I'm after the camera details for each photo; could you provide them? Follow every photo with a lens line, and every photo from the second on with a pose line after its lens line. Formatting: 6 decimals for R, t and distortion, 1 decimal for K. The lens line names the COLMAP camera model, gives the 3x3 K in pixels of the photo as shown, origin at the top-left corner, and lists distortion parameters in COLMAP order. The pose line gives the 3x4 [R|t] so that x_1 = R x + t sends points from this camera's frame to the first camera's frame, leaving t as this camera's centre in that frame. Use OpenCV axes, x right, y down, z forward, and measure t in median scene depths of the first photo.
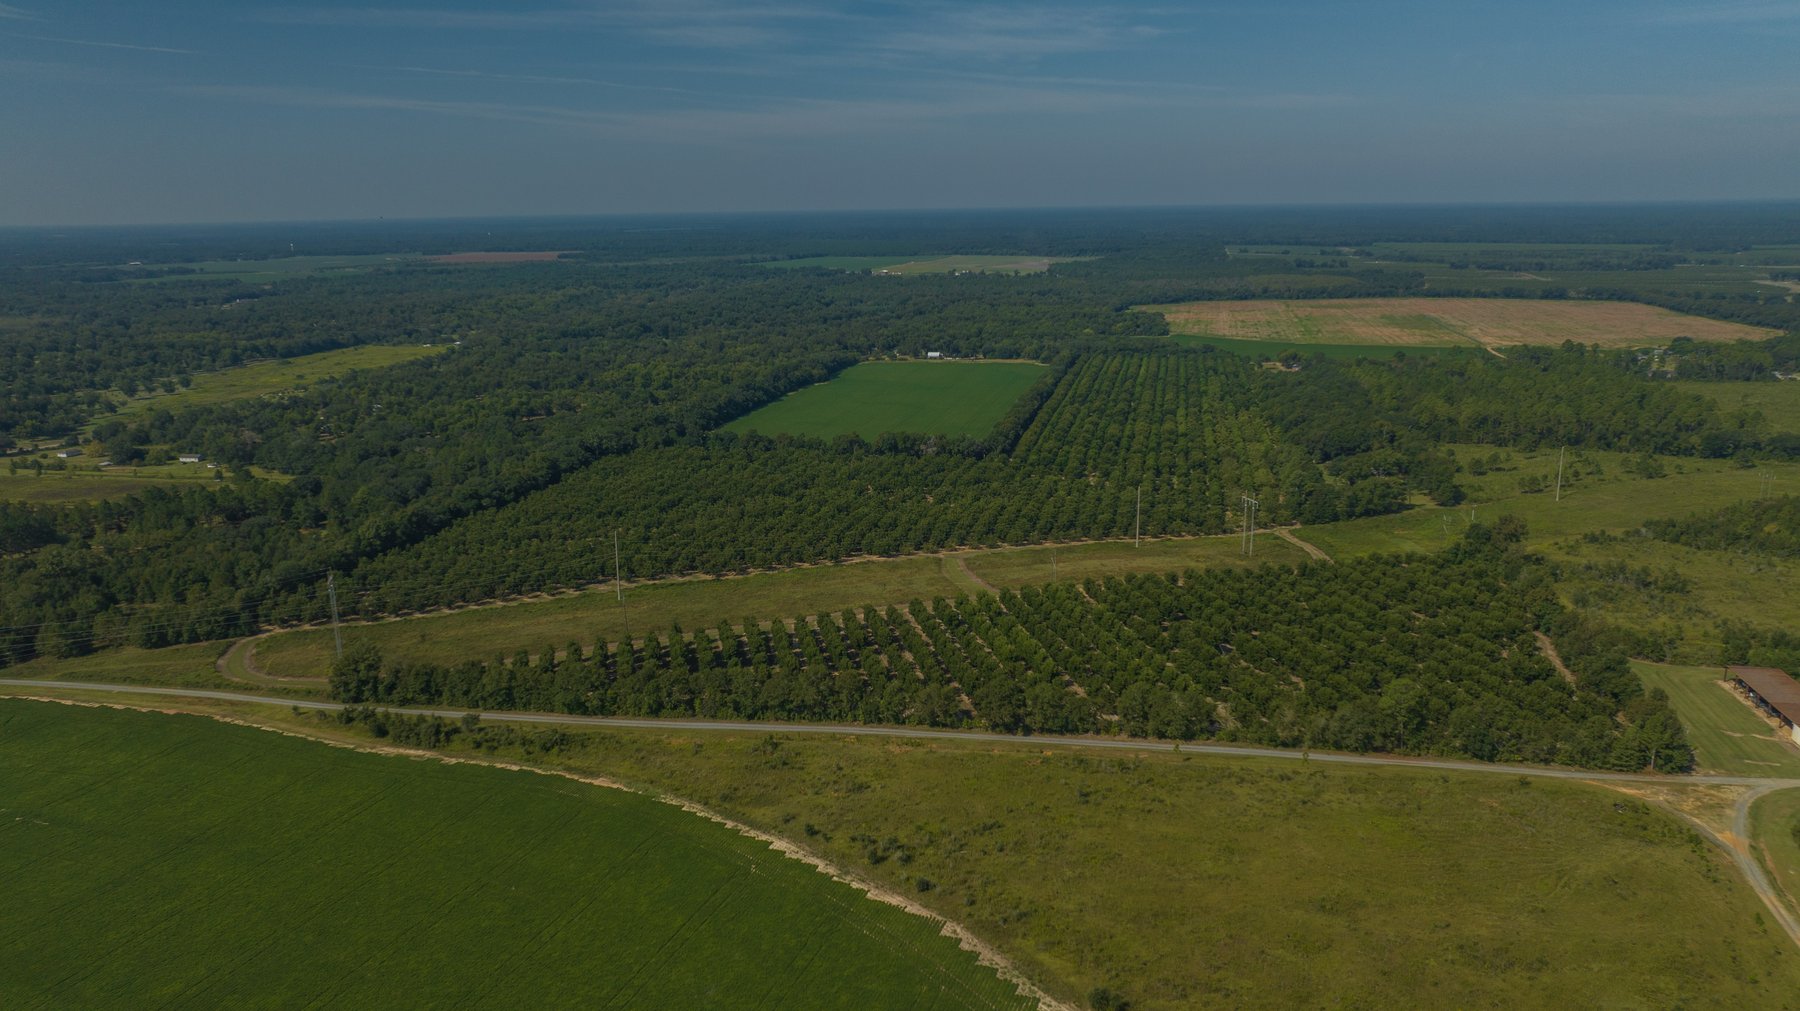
lens RADIAL K [[1279.5, 0, 904.3], [0, 1279.5, 502.2], [0, 0, 1]] dist [-0.031258, 0.032389]
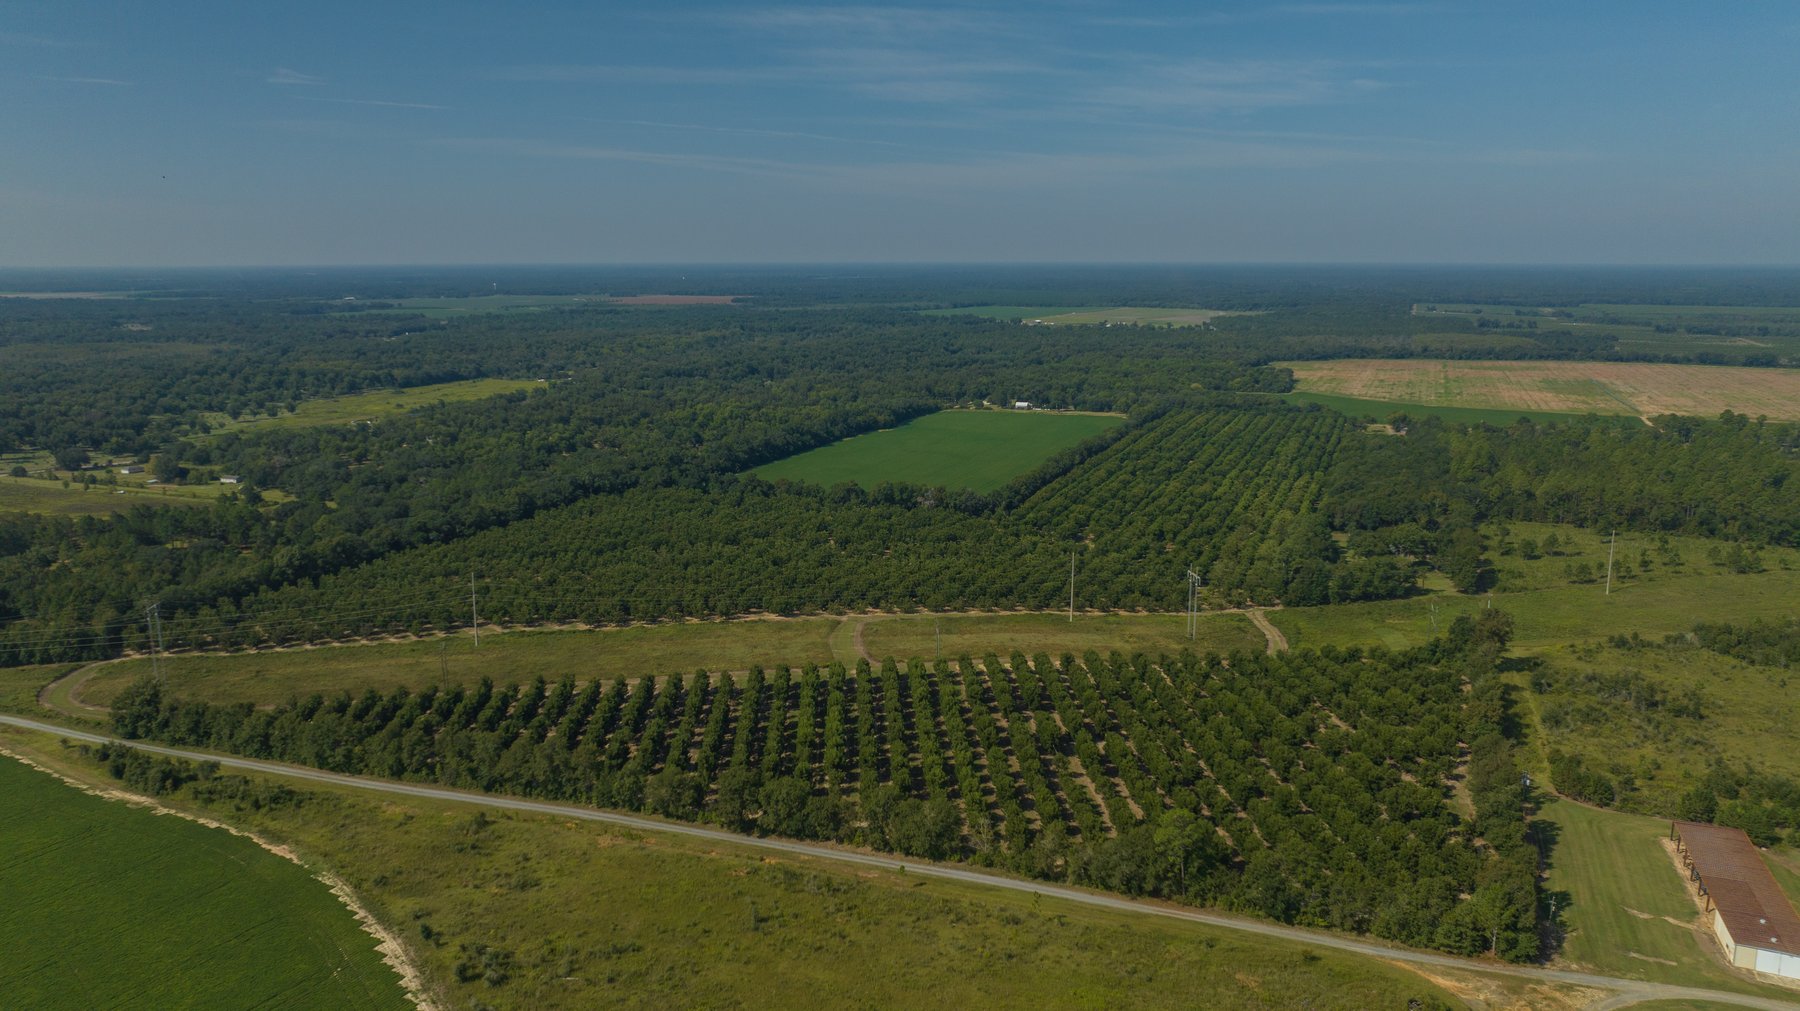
lens RADIAL K [[1279.5, 0, 900.3], [0, 1279.5, 510.0], [0, 0, 1]] dist [-0.031258, 0.032389]
pose [[0.987281, 0.044715, -0.152568, 0.173510], [-0.049735, 0.998334, -0.029246, -0.008852], [0.151006, 0.036462, 0.987860, 0.091062]]
